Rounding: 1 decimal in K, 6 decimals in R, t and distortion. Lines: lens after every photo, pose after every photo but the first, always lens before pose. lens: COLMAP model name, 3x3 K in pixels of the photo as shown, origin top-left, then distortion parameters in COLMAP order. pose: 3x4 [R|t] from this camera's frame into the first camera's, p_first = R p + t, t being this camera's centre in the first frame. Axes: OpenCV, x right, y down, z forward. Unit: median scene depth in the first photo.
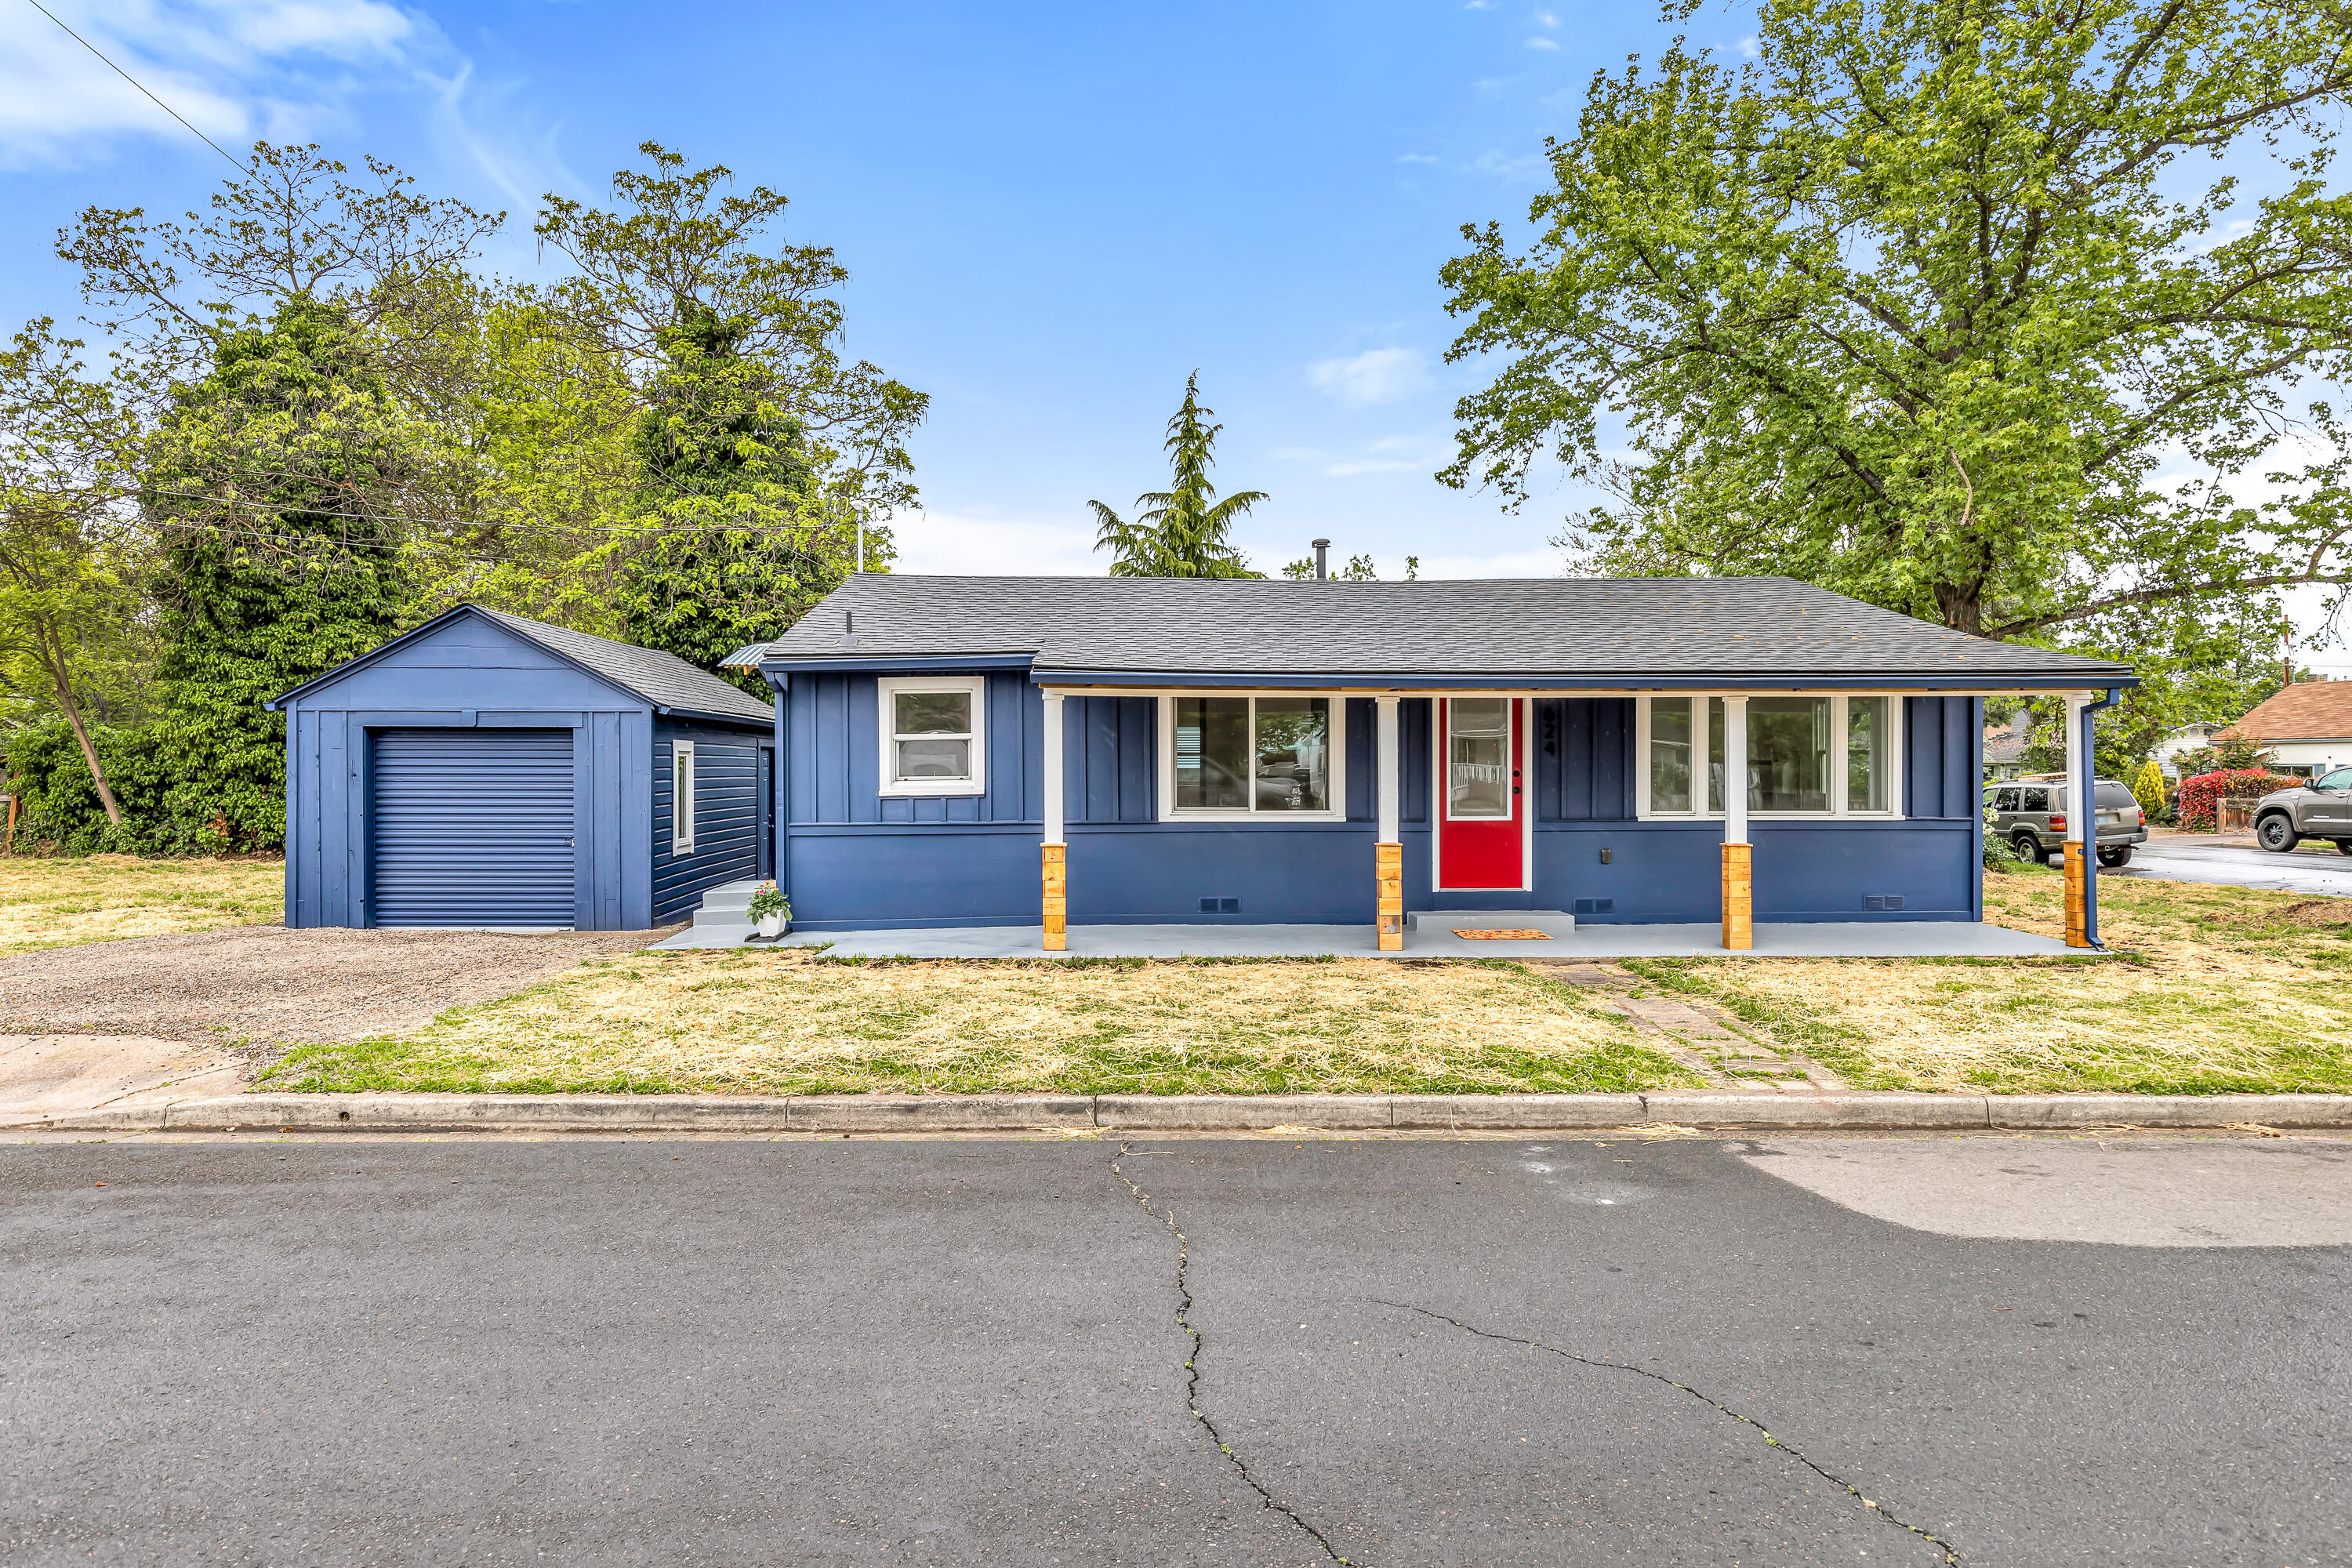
lens RADIAL K [[1283.1, 0, 1155.9], [0, 1283.1, 778.0], [0, 0, 1]] dist [0.005351, -0.000149]
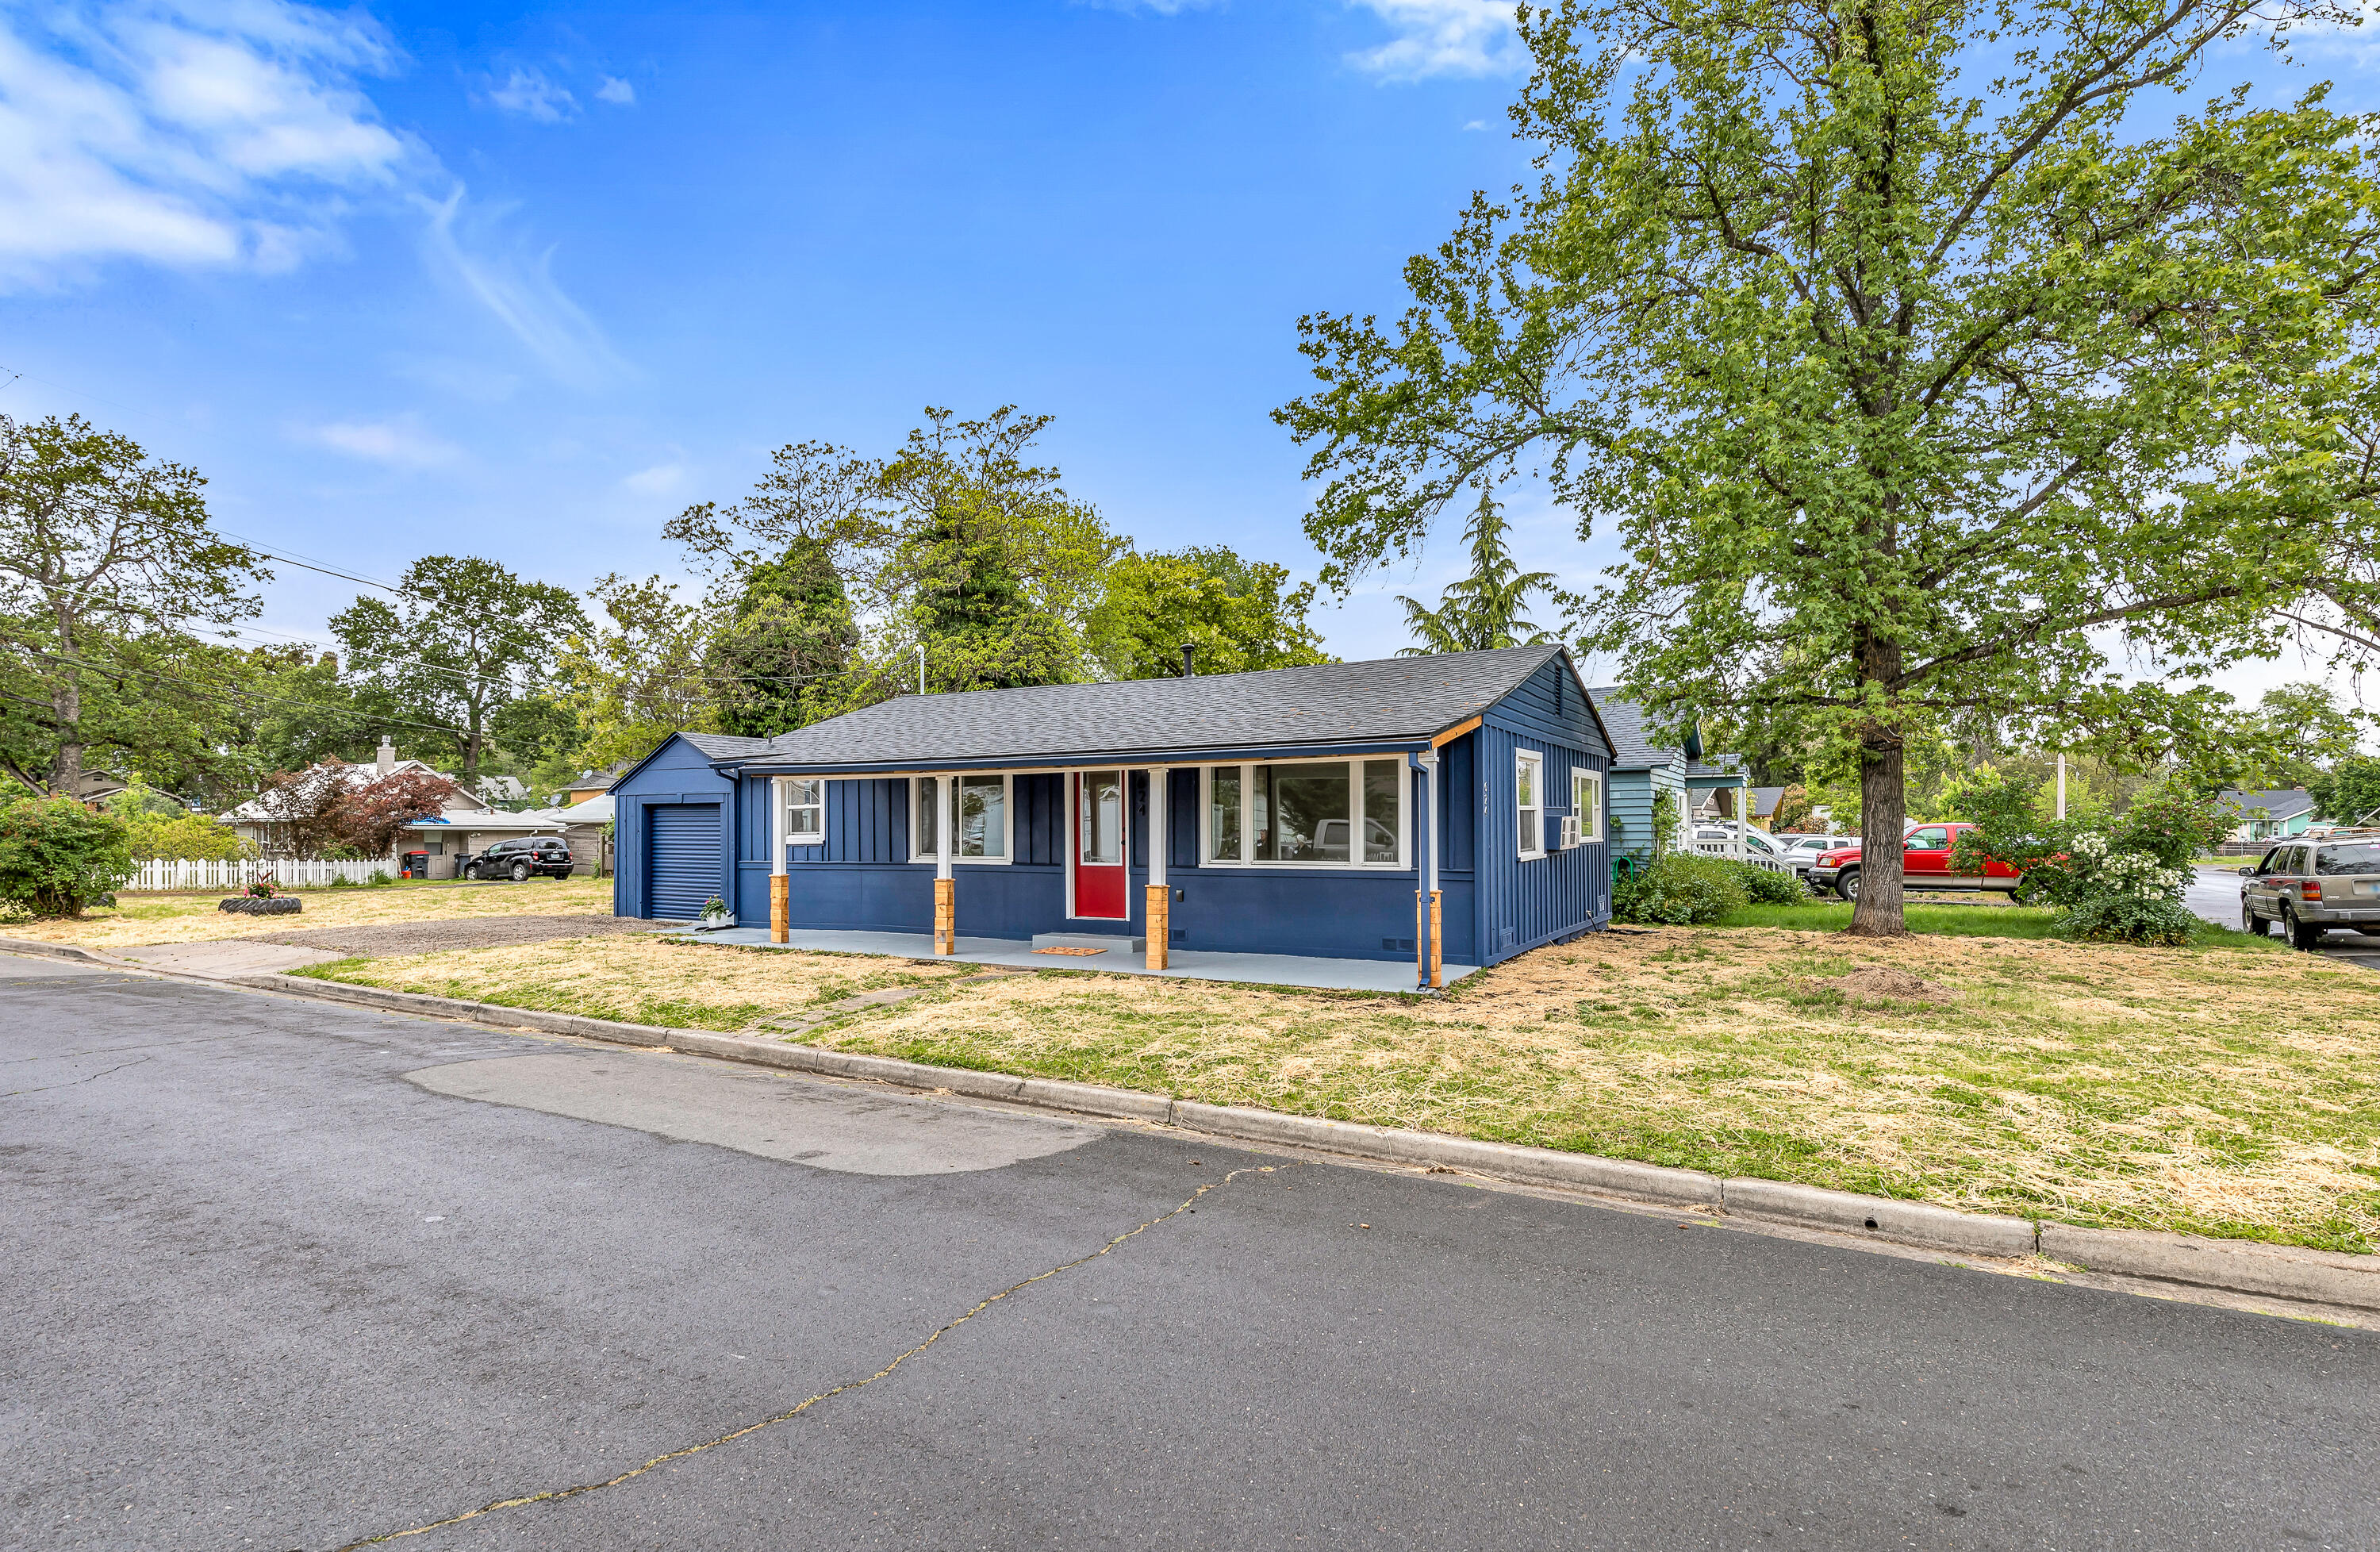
lens RADIAL K [[1120.2, 0, 1177.2], [0, 1120.2, 818.8], [0, 0, 1]] dist [0.008177, -0.000161]
pose [[0.859315, -0.006491, -0.511406, 0.908594], [0.000069, 0.999921, -0.012576, -0.000015], [0.511447, 0.010771, 0.859247, 0.060510]]
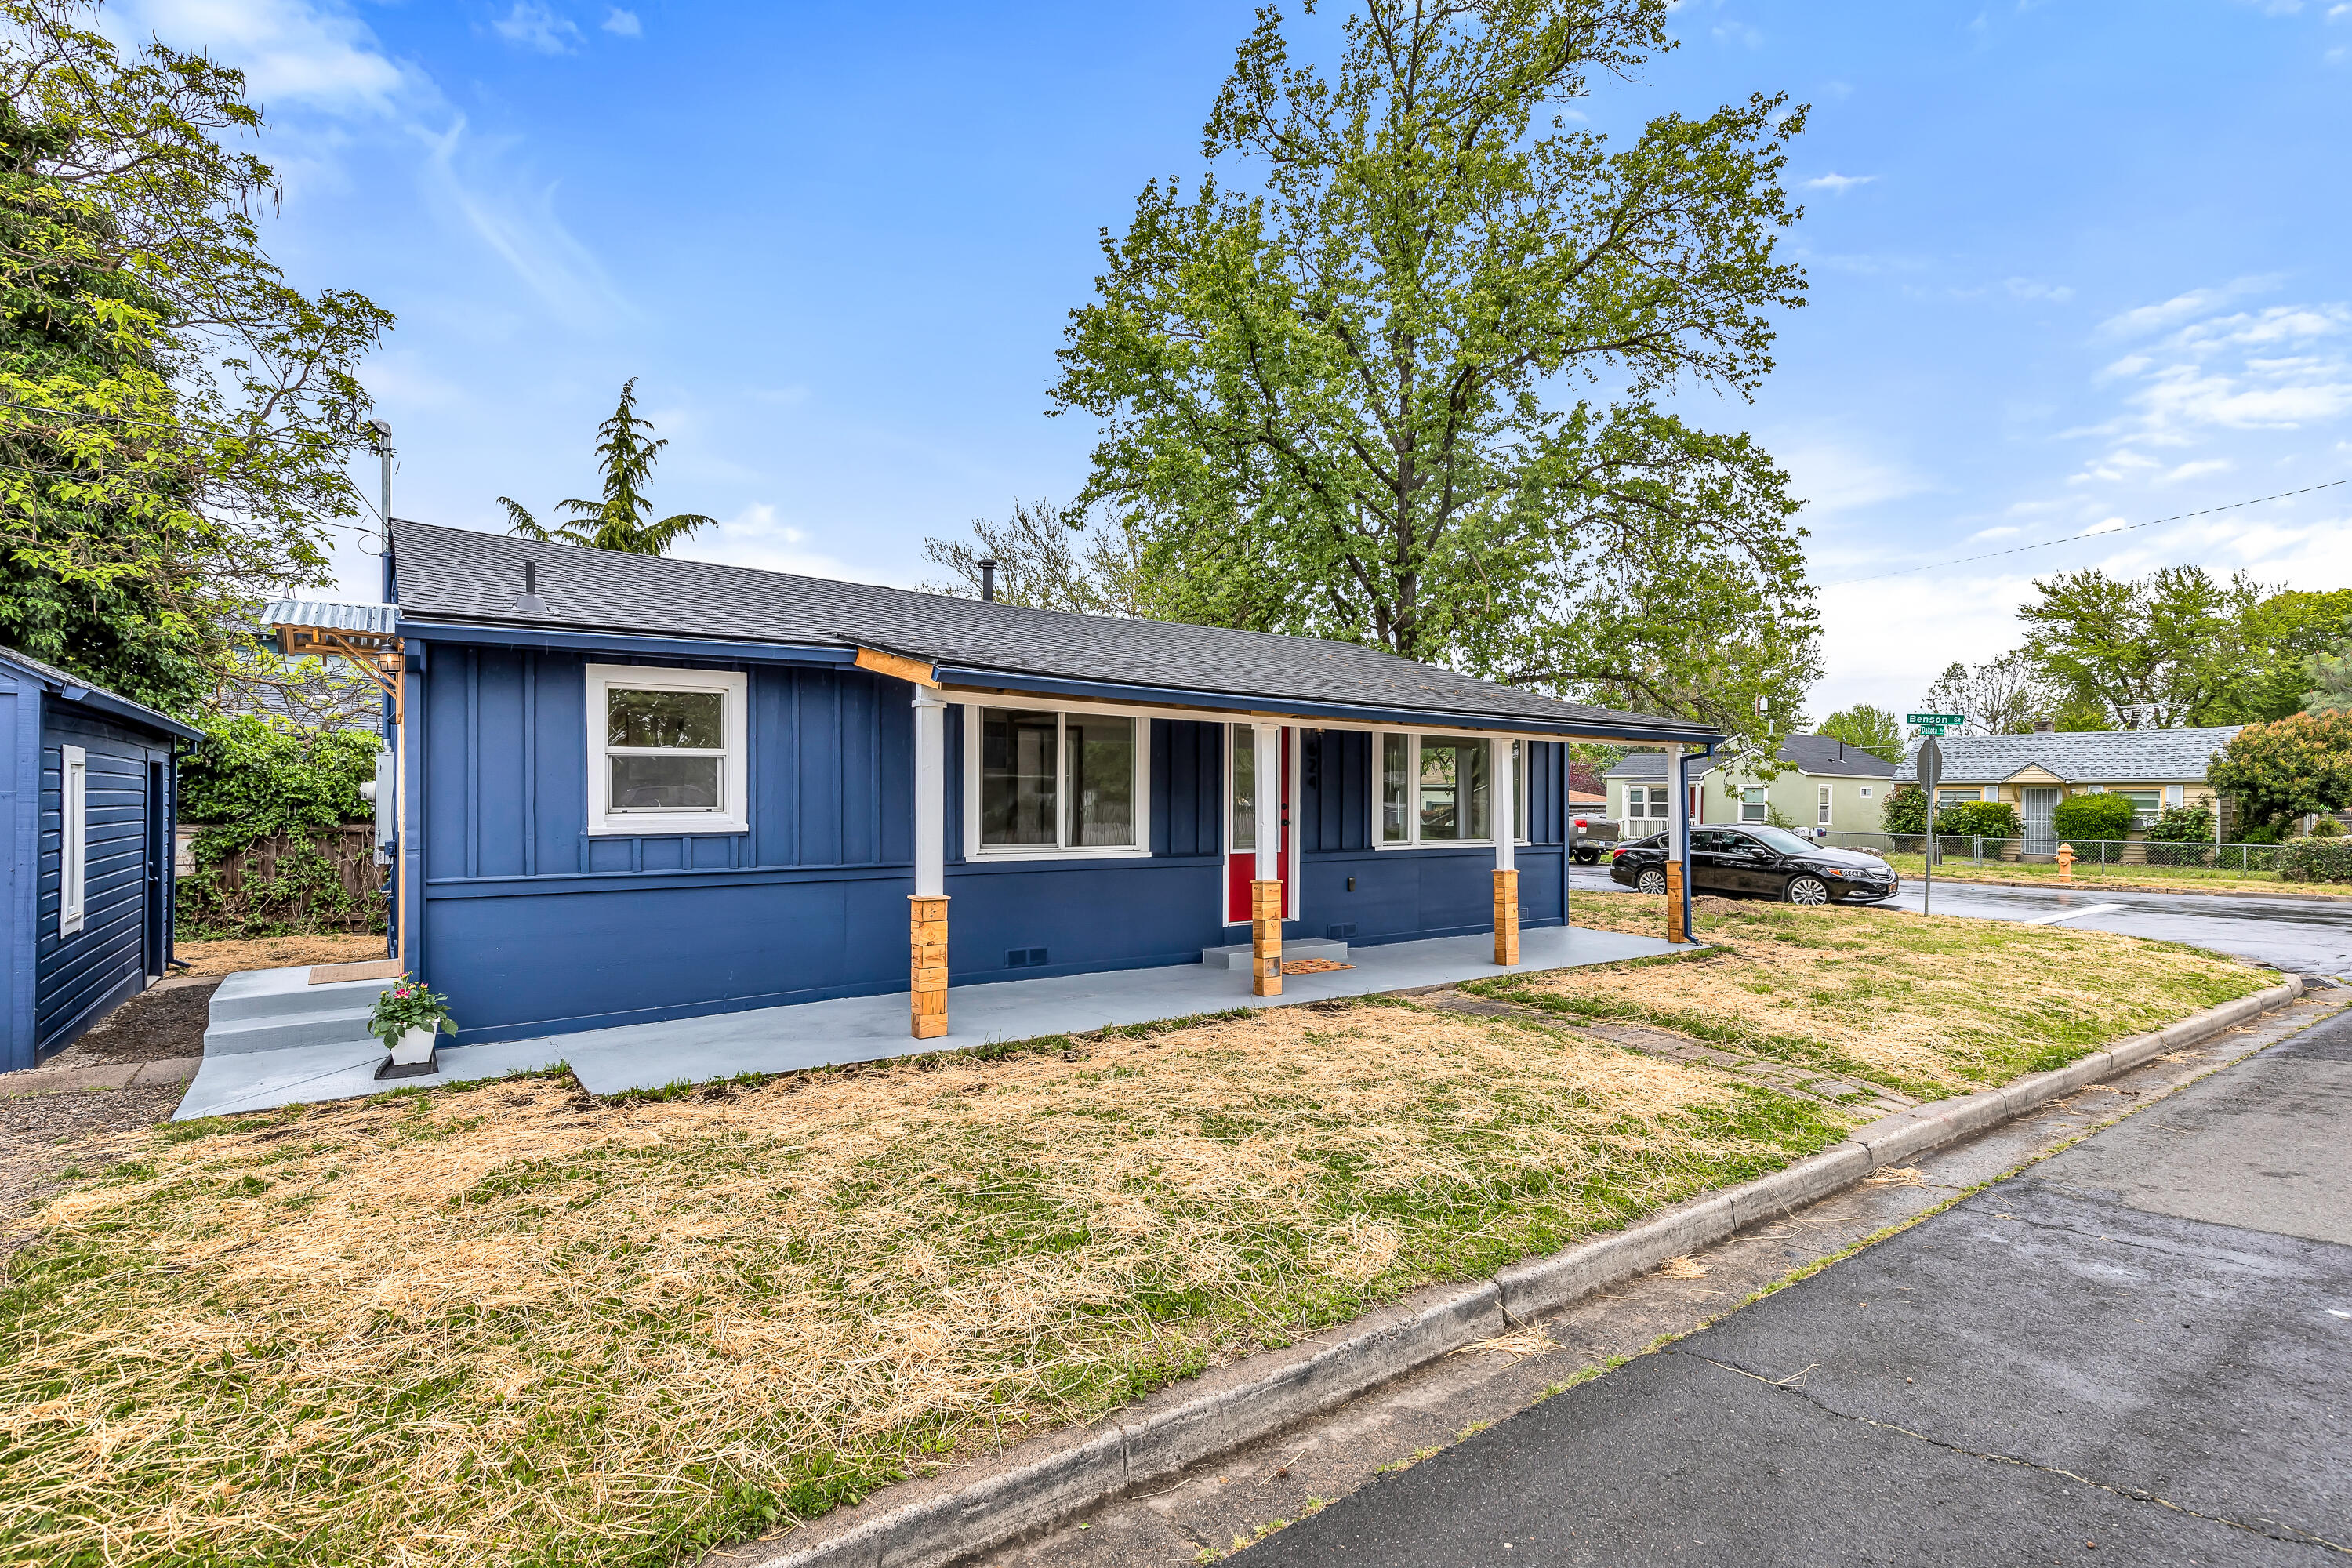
lens RADIAL K [[1086.6, 0, 1175.5], [0, 1086.6, 800.8], [0, 0, 1]] dist [0.010433, -0.001597]
pose [[0.823914, 0.006904, 0.566673, -0.283595], [-0.003021, 0.999965, -0.007792, -0.000831], [-0.566707, 0.004708, 0.823906, 0.337262]]
